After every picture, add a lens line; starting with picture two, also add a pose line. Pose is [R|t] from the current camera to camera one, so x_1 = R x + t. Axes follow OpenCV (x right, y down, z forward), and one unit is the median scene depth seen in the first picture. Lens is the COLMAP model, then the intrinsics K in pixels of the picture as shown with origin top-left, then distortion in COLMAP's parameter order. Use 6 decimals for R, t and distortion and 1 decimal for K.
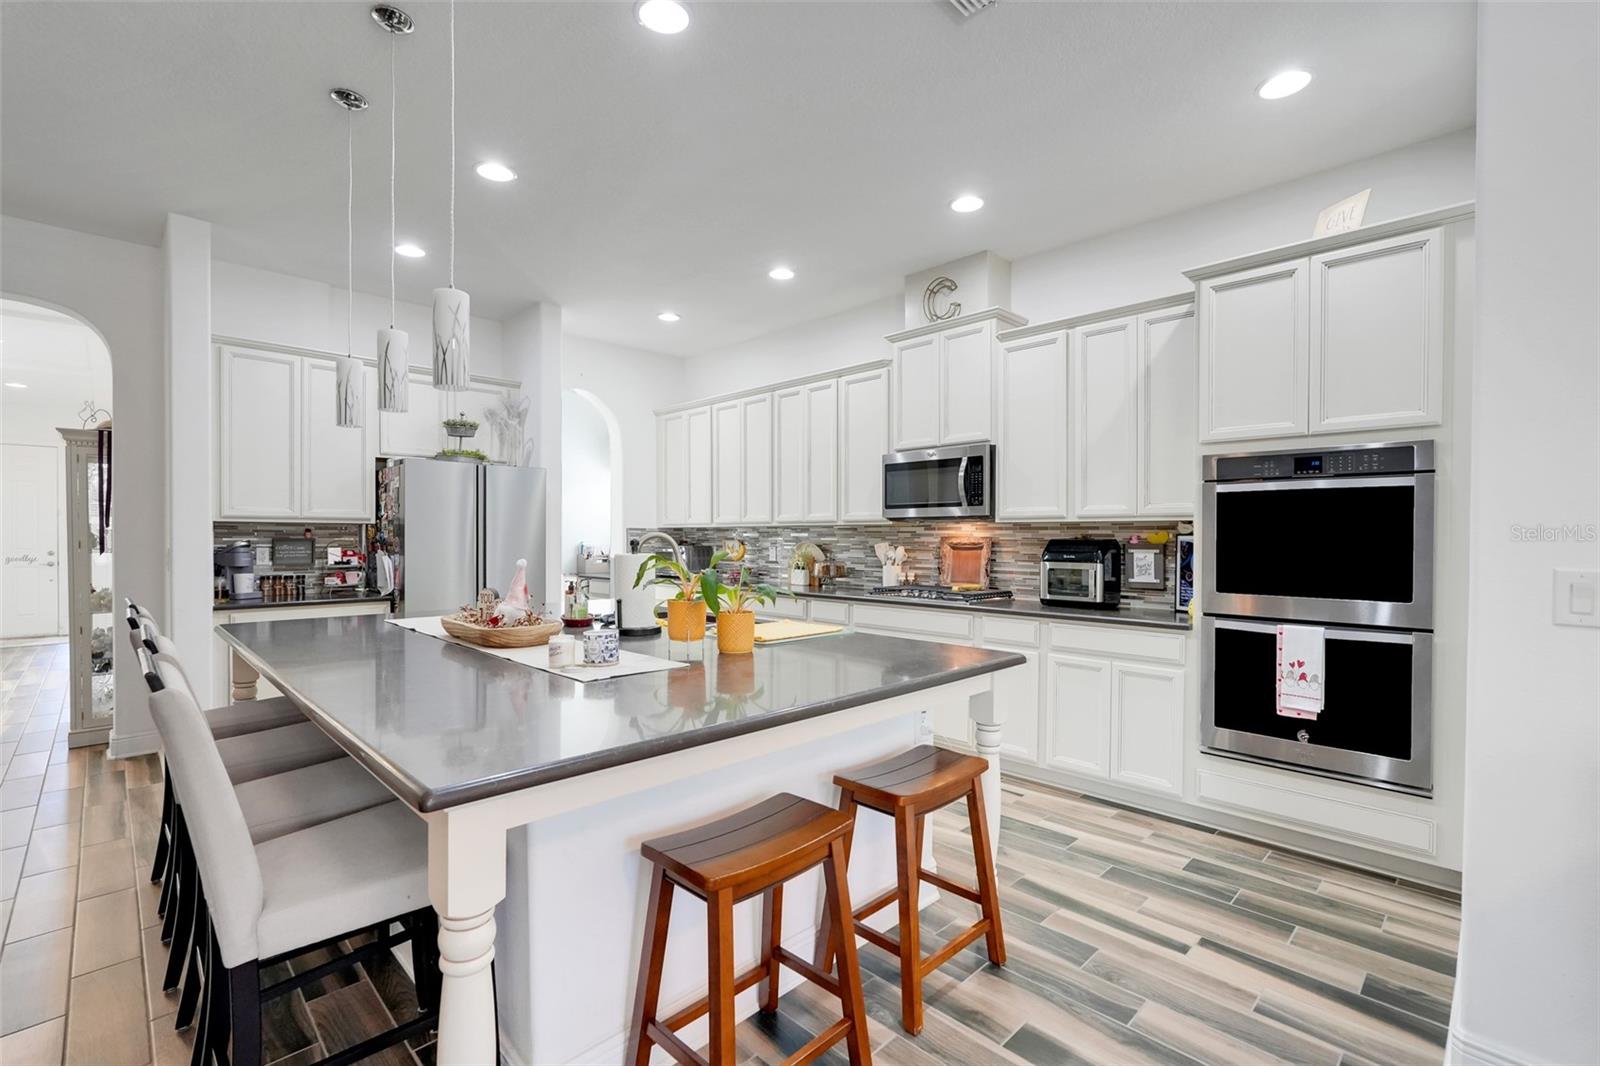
lens RADIAL K [[707.7, 0, 795.3], [0, 707.7, 538.3], [0, 0, 1]] dist [-0.003762, -0.000195]
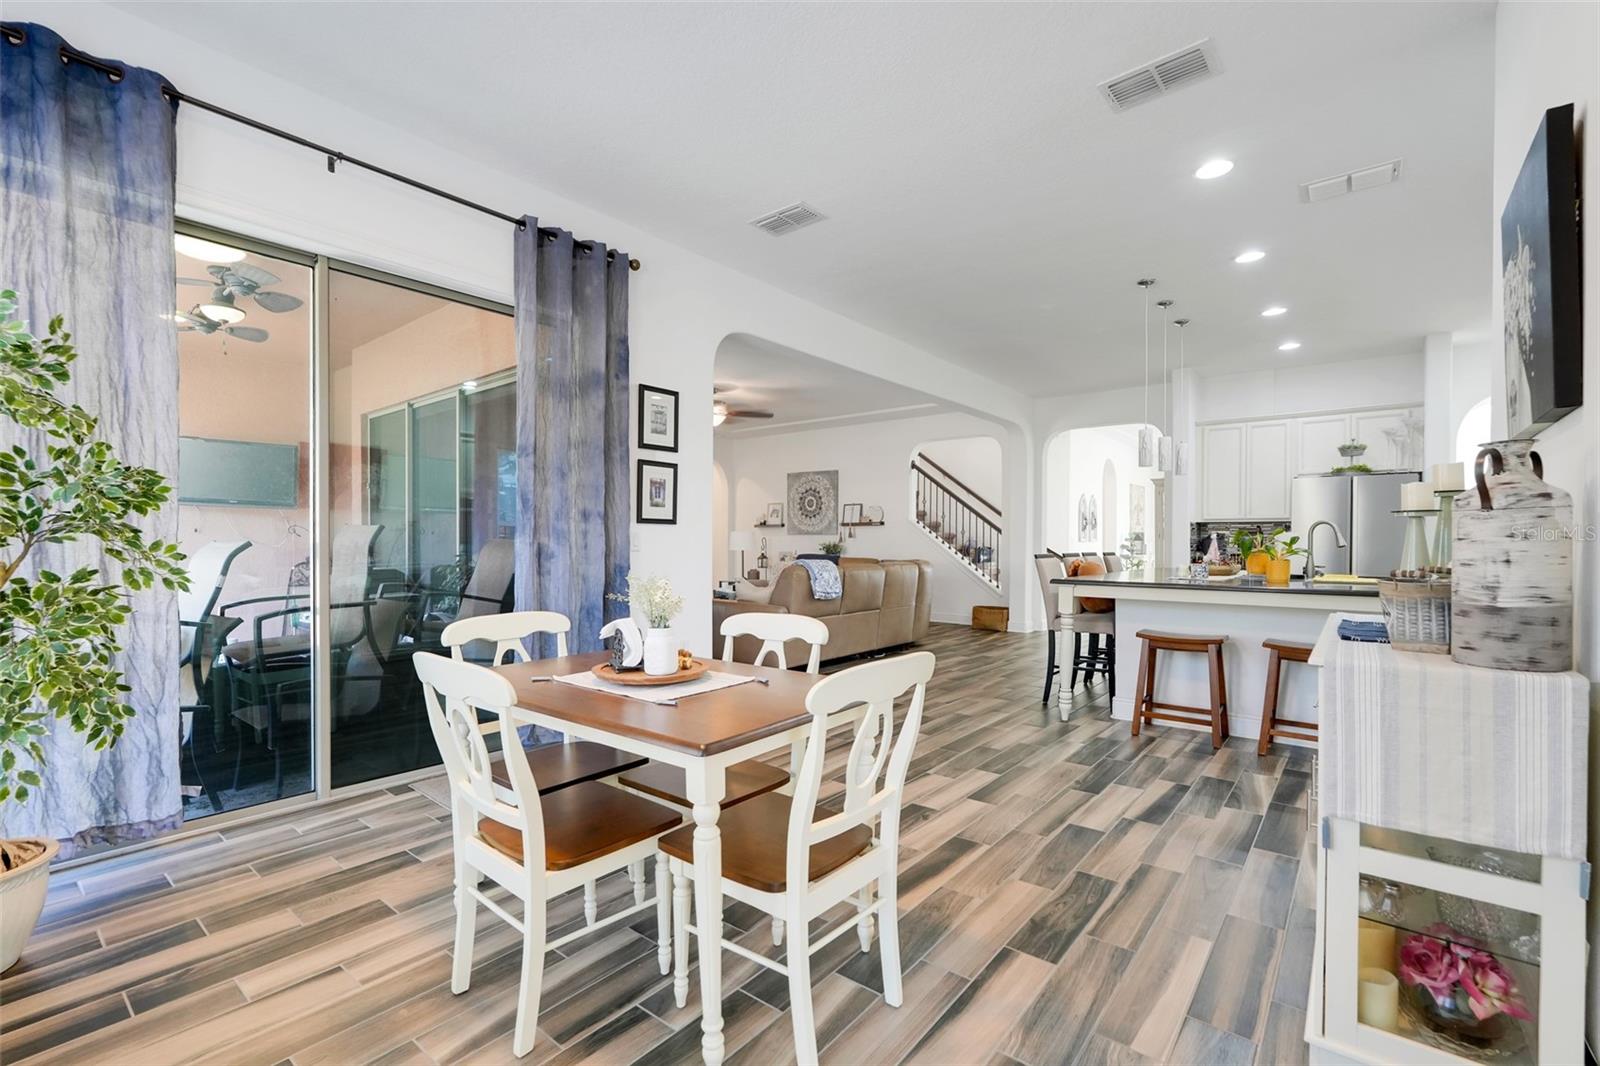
lens RADIAL K [[707.7, 0, 795.3], [0, 707.7, 538.3], [0, 0, 1]] dist [-0.003762, -0.000195]
pose [[0.109672, -0.000275, -0.993968, 0.881424], [-0.002327, 0.999997, -0.000533, 0.021545], [0.993965, 0.002371, 0.109671, -0.264079]]
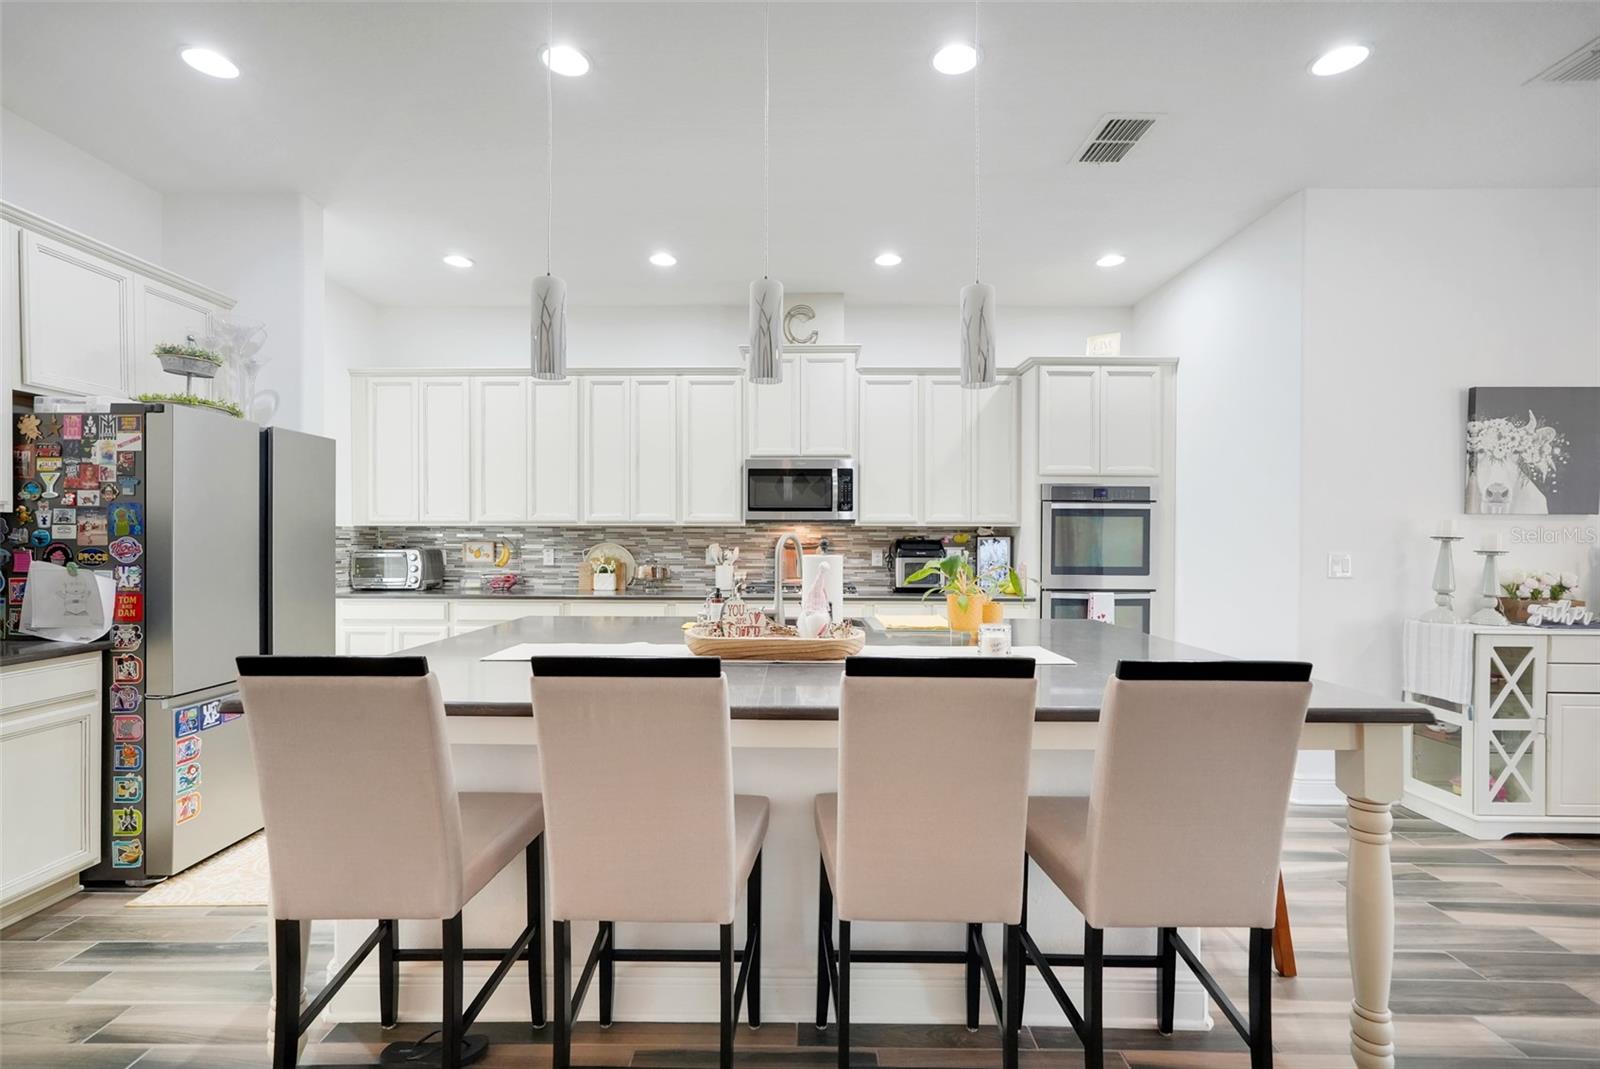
lens RADIAL K [[725.7, 0, 802.4], [0, 725.7, 540.4], [0, 0, 1]] dist [0.003105, 0.000295]
pose [[0.706293, -0.001617, 0.707917, -0.577315], [0.001320, 0.999999, 0.000967, 0.000759], [-0.707918, 0.000251, 0.706295, 0.184585]]
